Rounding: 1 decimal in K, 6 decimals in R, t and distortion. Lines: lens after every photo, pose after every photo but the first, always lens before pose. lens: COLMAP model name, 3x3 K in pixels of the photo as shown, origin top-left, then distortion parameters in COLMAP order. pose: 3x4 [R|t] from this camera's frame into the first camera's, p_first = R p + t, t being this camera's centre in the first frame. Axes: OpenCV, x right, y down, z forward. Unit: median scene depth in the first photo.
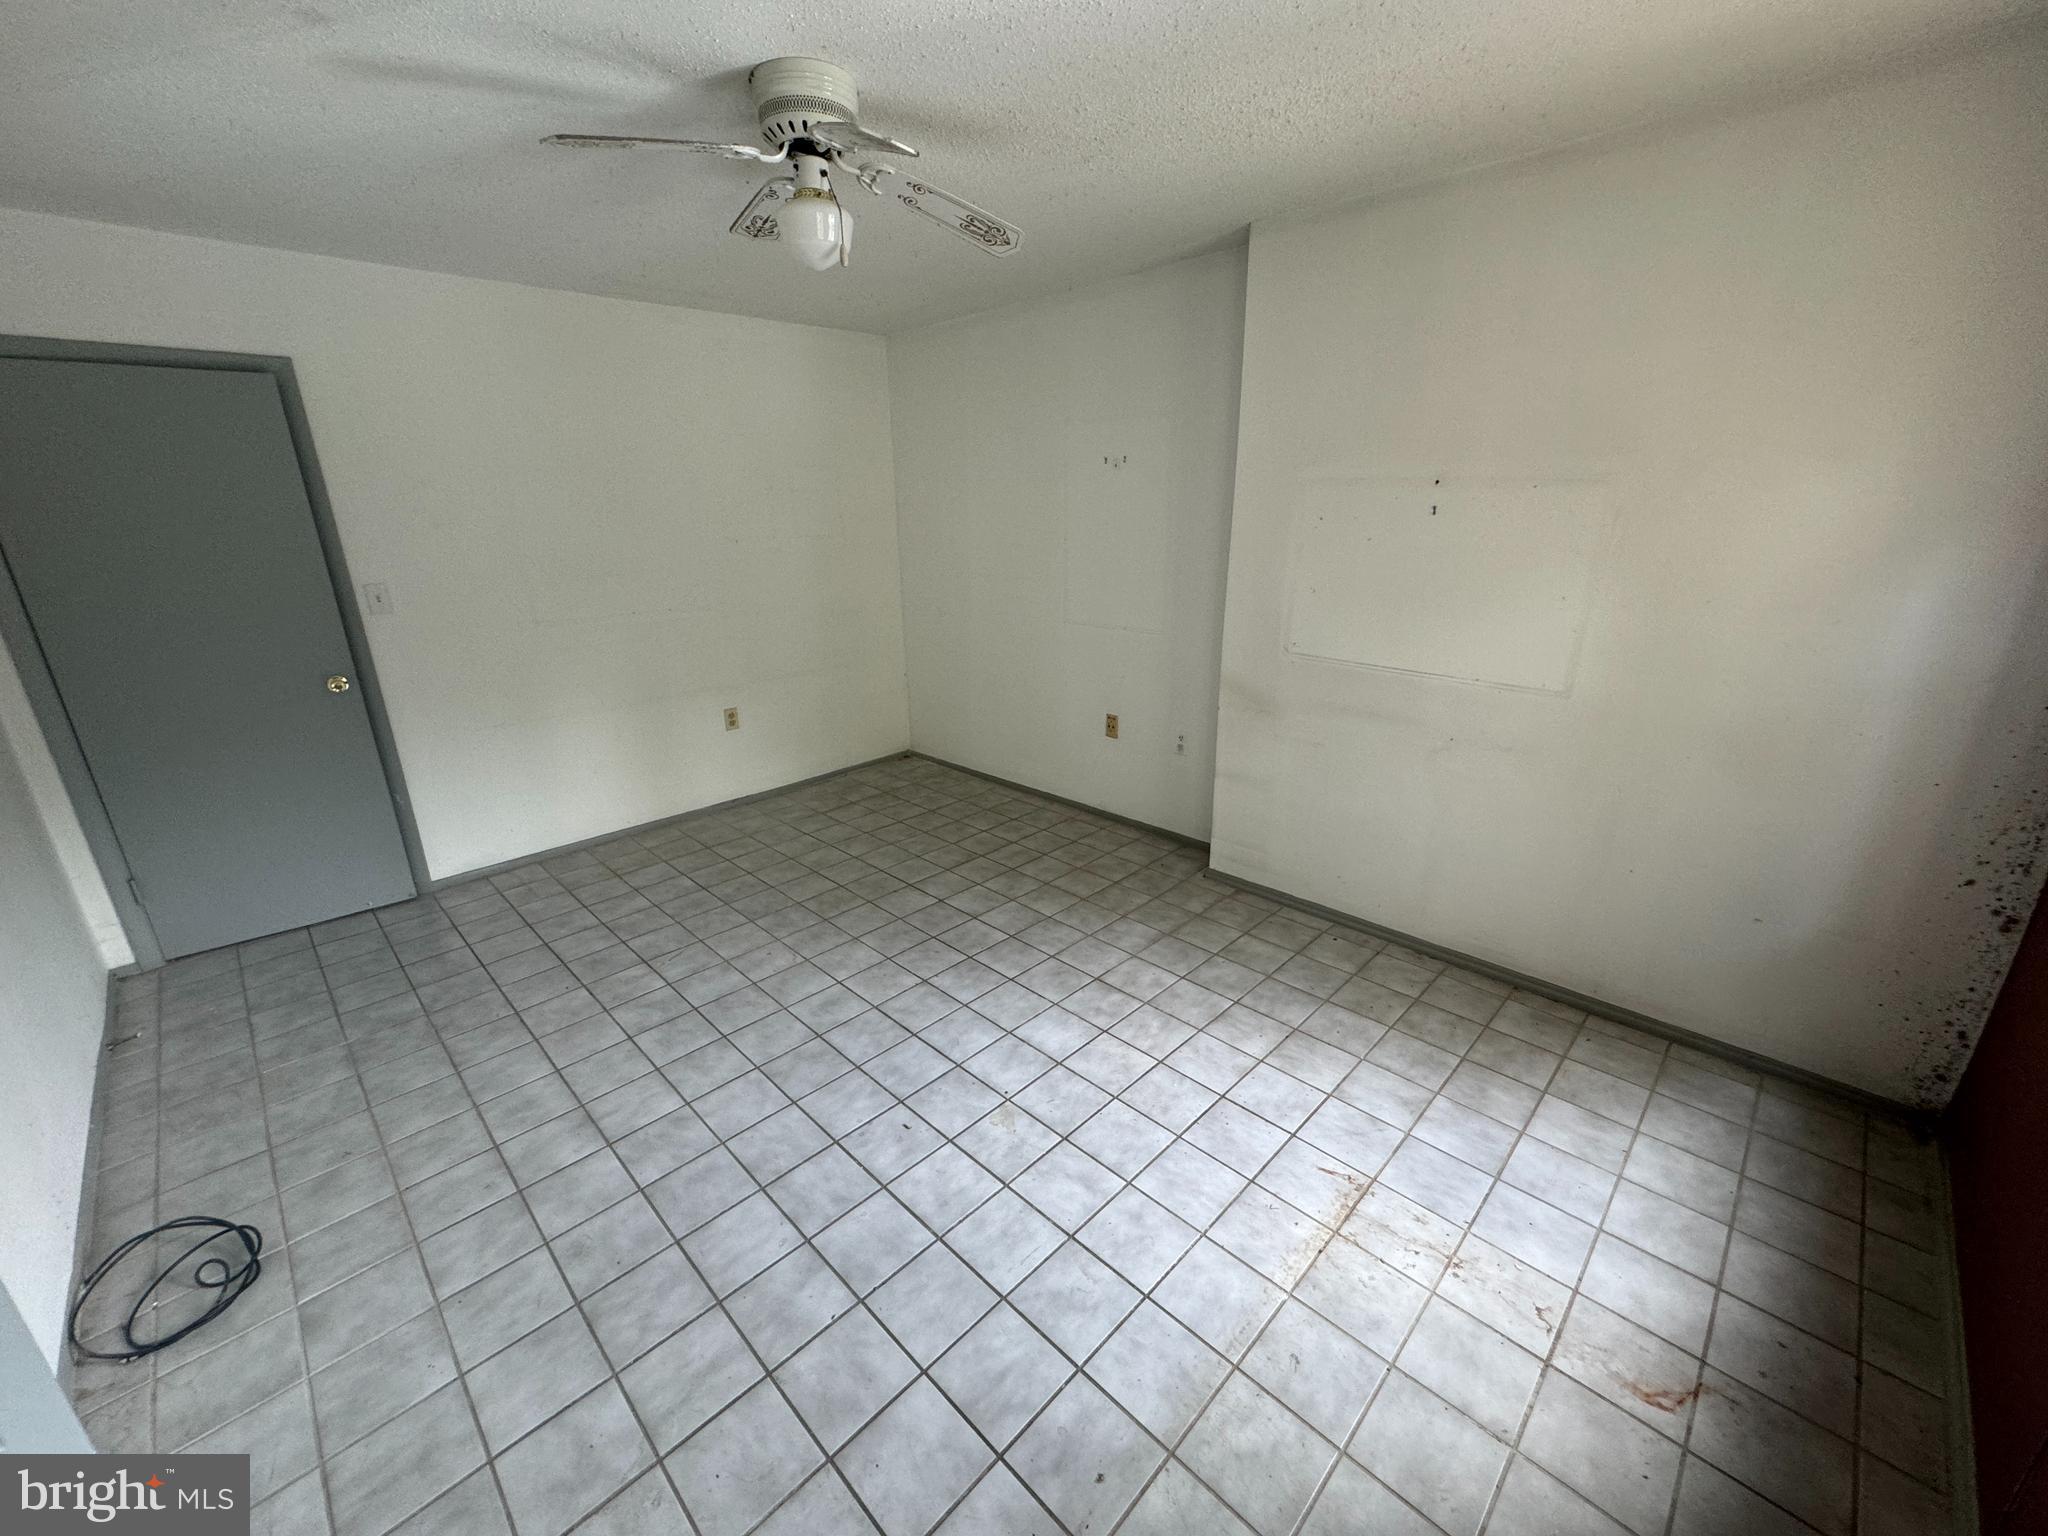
lens RADIAL K [[819.2, 0, 1022.9], [0, 819.2, 768.7], [0, 0, 1]] dist [-0.002721, 0.000614]
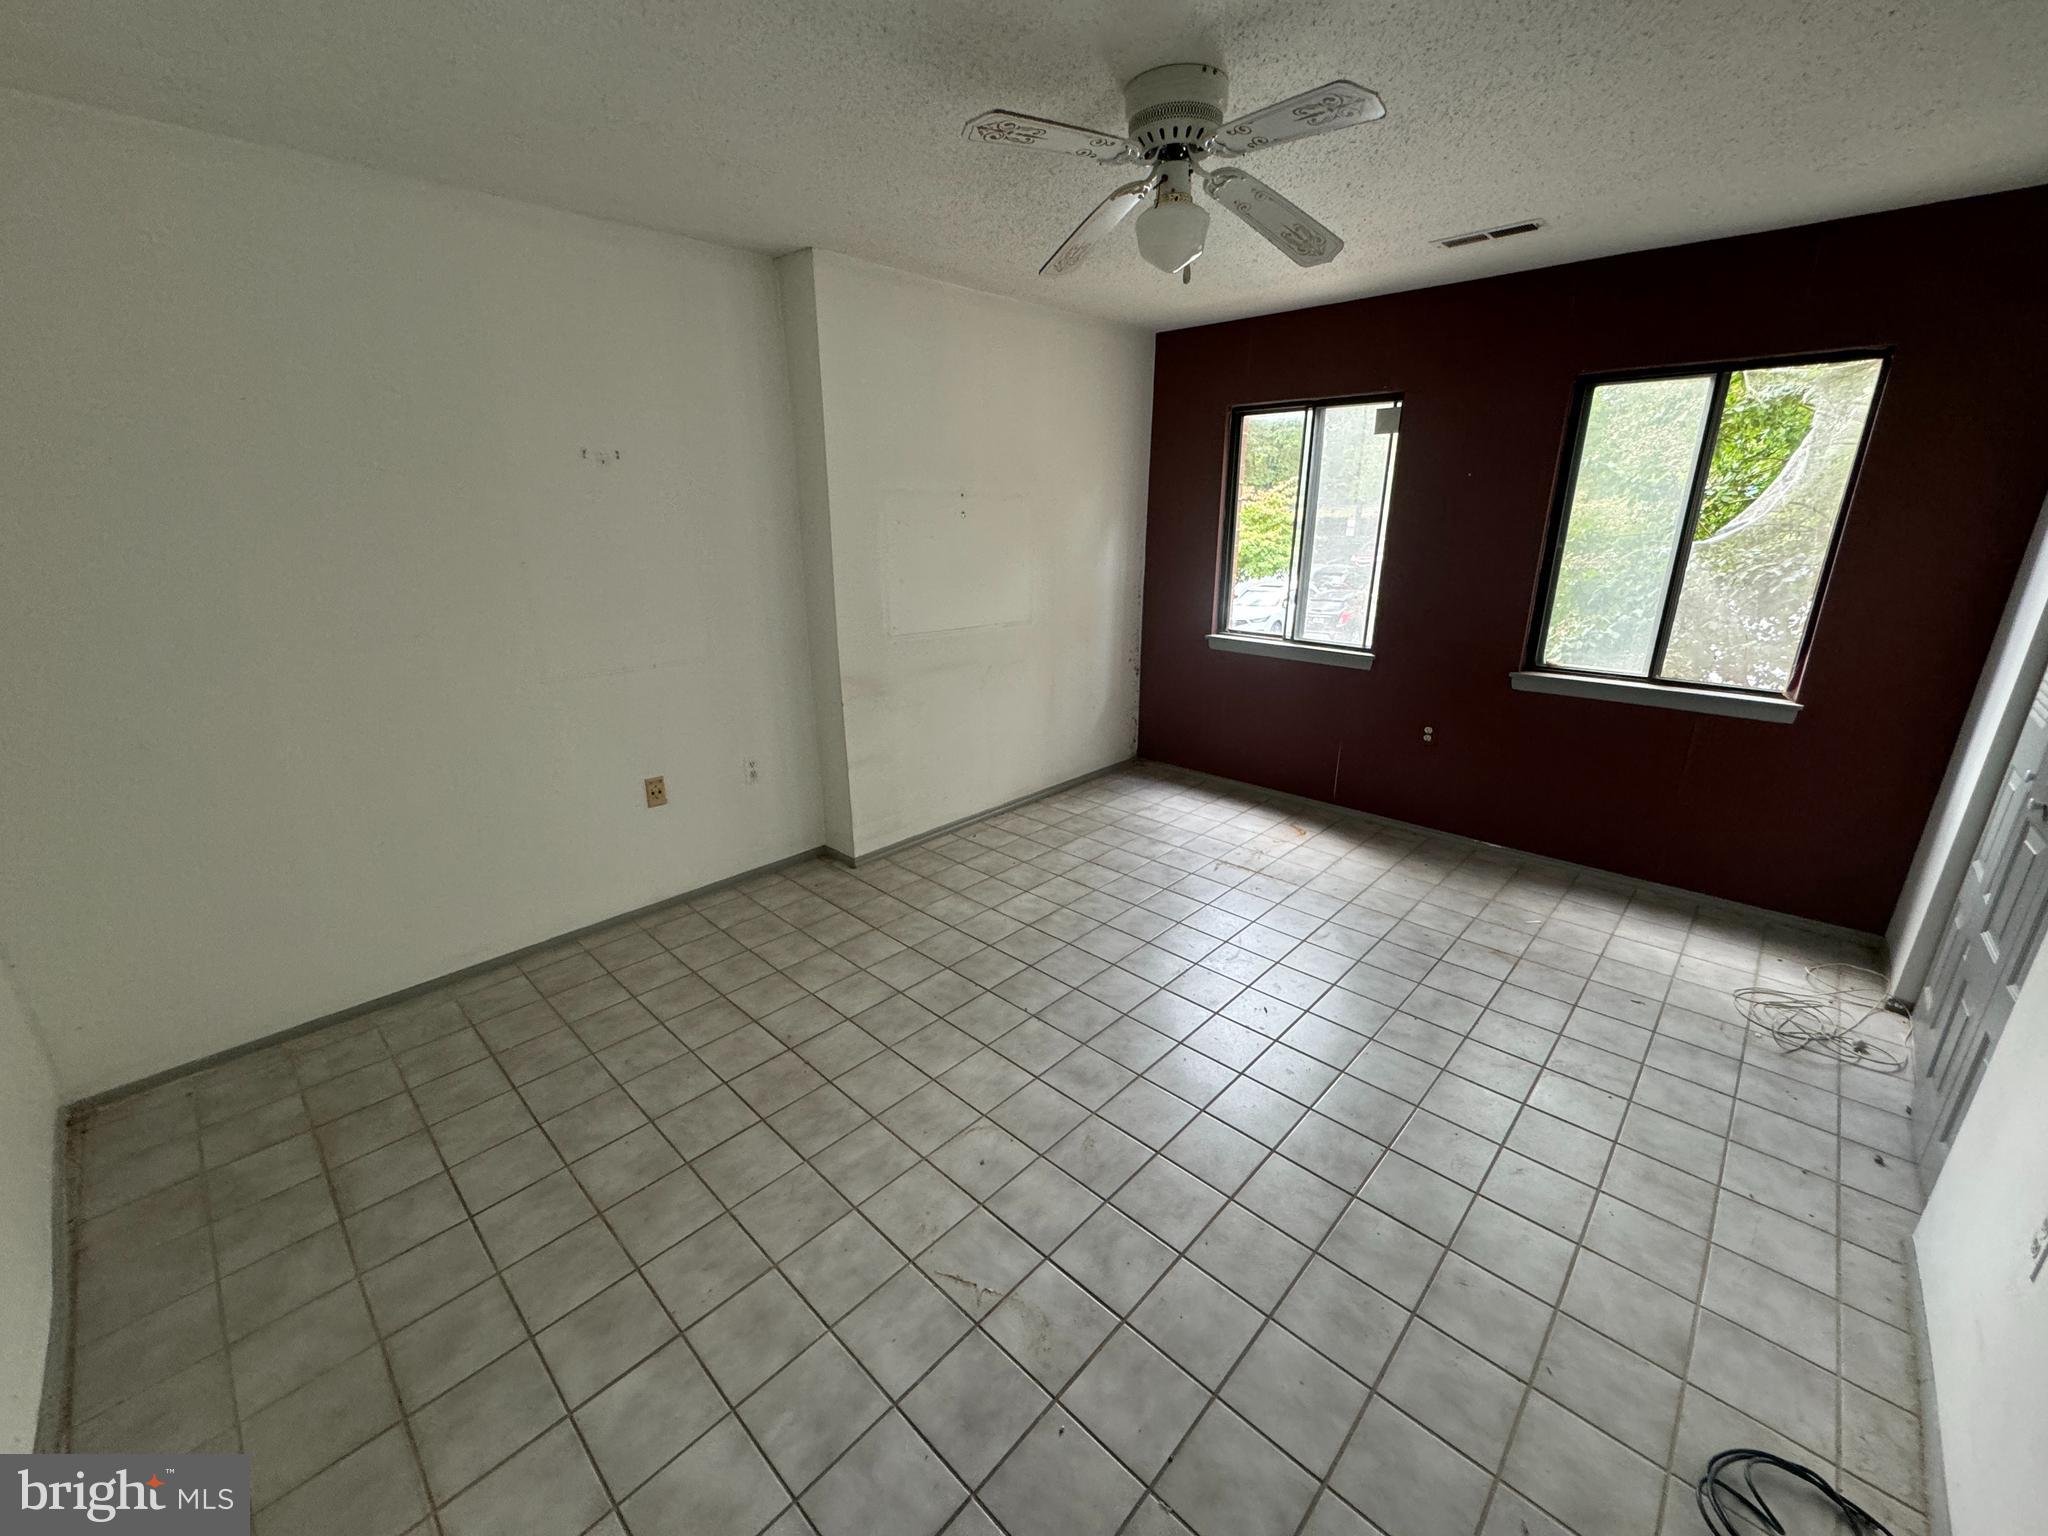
lens RADIAL K [[819.3, 0, 1024.7], [0, 819.3, 767.7], [0, 0, 1]] dist [0.001004, 0.000217]
pose [[-0.024642, -0.293513, 0.955637, -0.966071], [0.317634, 0.904094, 0.285872, -0.277192], [-0.947893, 0.310587, 0.070951, 0.890636]]
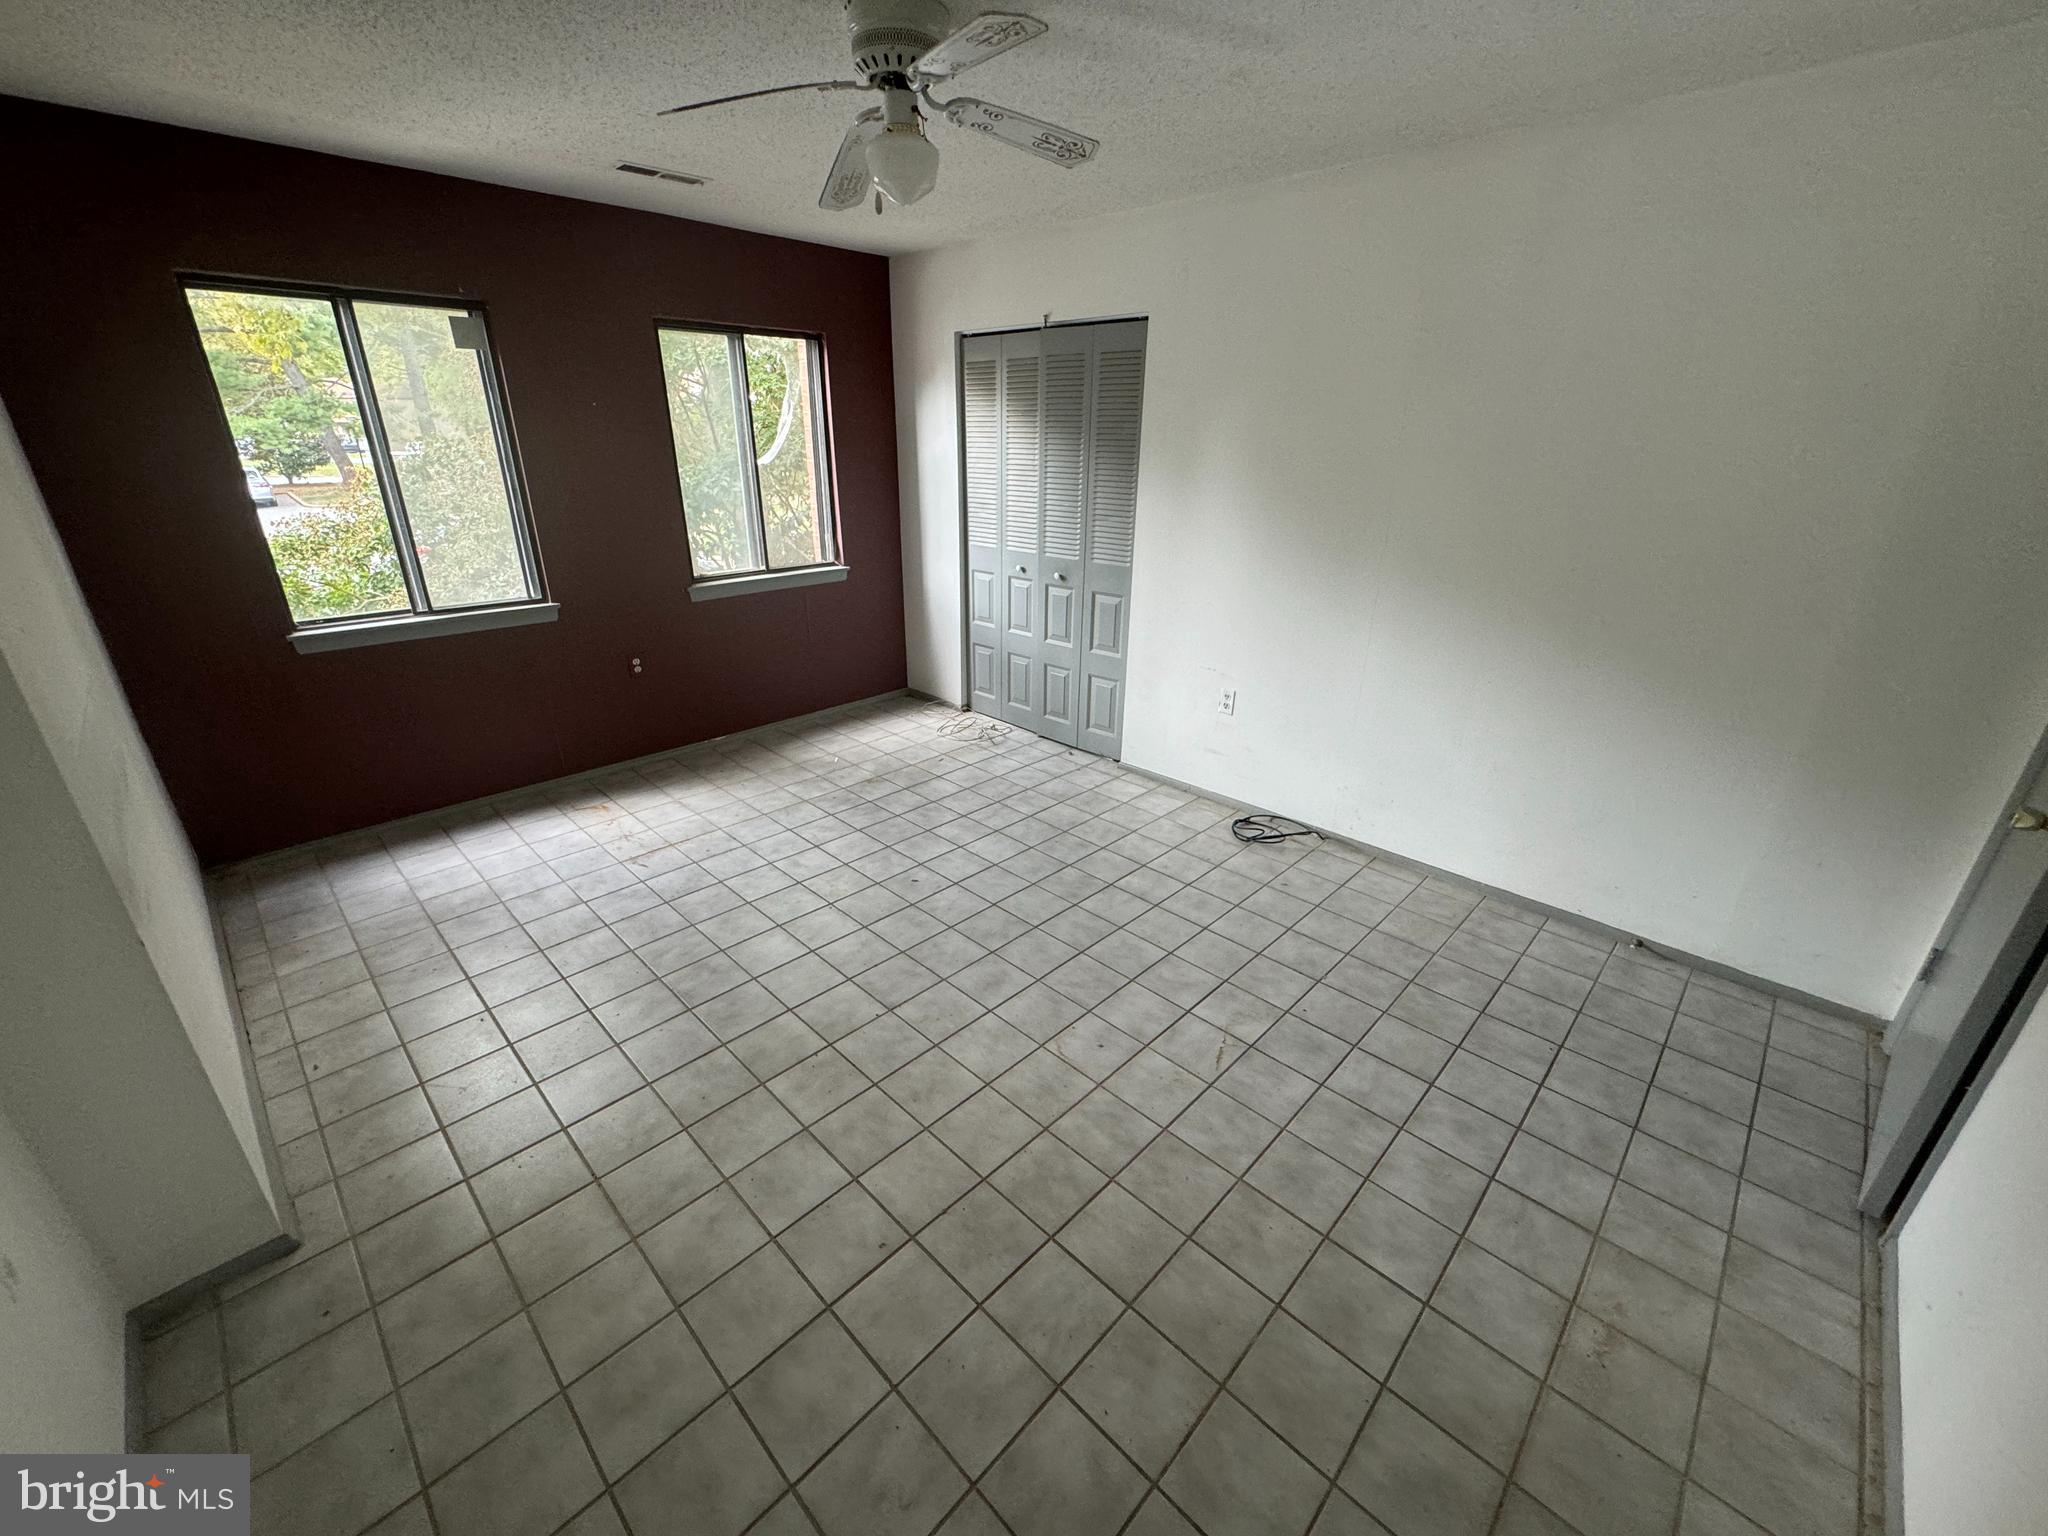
lens RADIAL K [[819.2, 0, 1022.9], [0, 819.2, 768.7], [0, 0, 1]] dist [-0.002721, 0.000614]
pose [[-0.999936, 0.008450, -0.007492, -0.264626], [0.001514, 0.757707, 0.652593, -0.512444], [0.011191, 0.652540, -0.757672, 1.547474]]
